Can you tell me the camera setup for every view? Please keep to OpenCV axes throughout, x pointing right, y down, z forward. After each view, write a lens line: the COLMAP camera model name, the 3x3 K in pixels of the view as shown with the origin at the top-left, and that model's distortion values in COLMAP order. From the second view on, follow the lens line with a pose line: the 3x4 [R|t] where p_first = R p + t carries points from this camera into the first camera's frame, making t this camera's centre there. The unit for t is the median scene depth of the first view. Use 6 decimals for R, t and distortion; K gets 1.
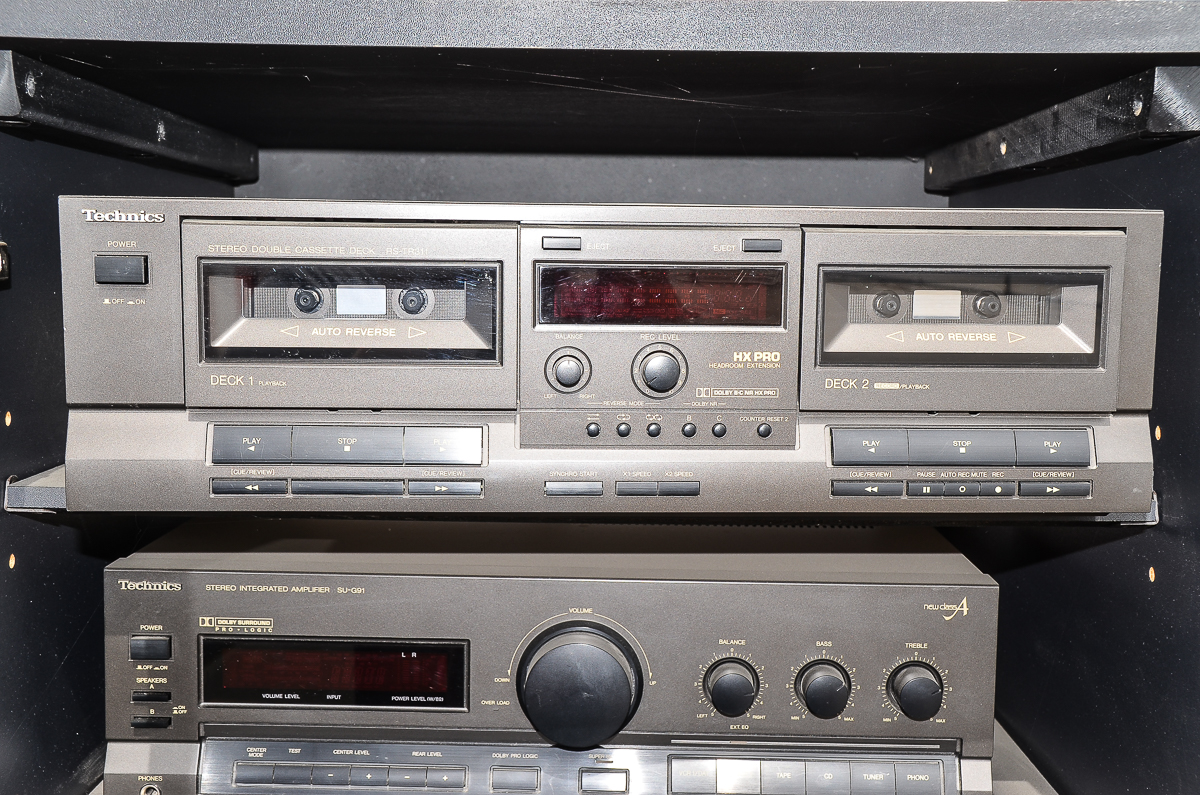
lens RADIAL K [[1536.6, 0, 602.7], [0, 1536.6, 426.6], [0, 0, 1]] dist [-0.016705, 0.327873]
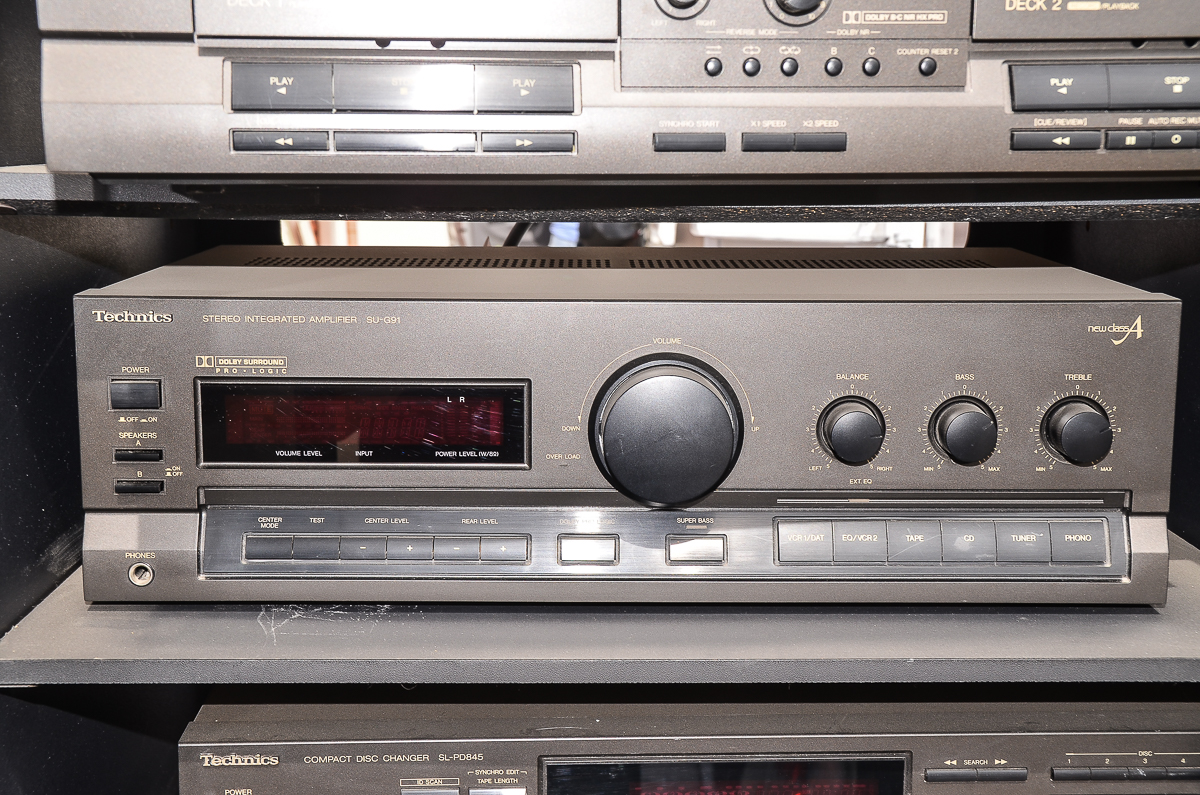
lens RADIAL K [[1752.6, 0, 602.6], [0, 1752.6, 424.5], [0, 0, 1]] dist [0.034069, 0.425734]
pose [[0.999519, -0.015881, 0.026629, -0.073975], [0.014141, 0.997829, 0.064322, 0.103892], [-0.027592, -0.063915, 0.997574, 0.071273]]
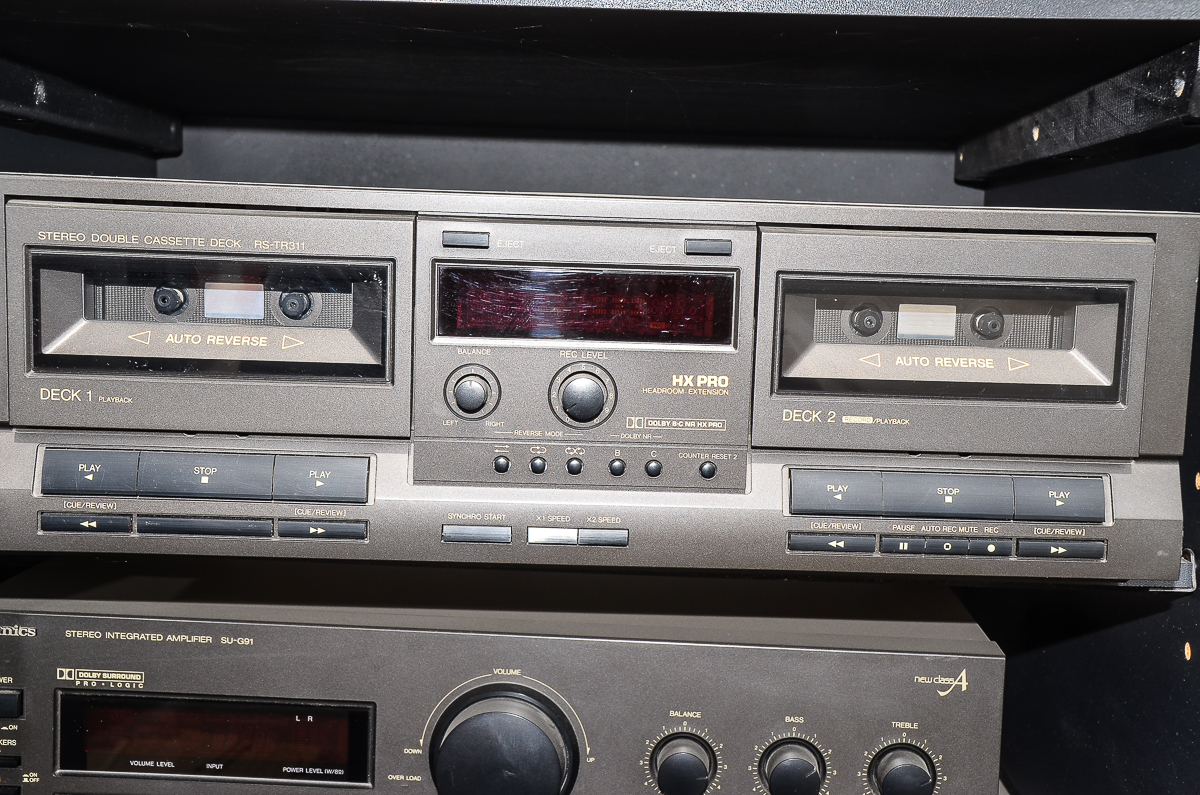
lens RADIAL K [[1697.5, 0, 598.1], [0, 1697.5, 440.0], [0, 0, 1]] dist [0.021514, 0.421536]
pose [[0.999366, 0.024320, -0.025999, 0.057112], [-0.024193, 0.999694, 0.005169, -0.013983], [0.026117, -0.004537, 0.999649, 0.066713]]
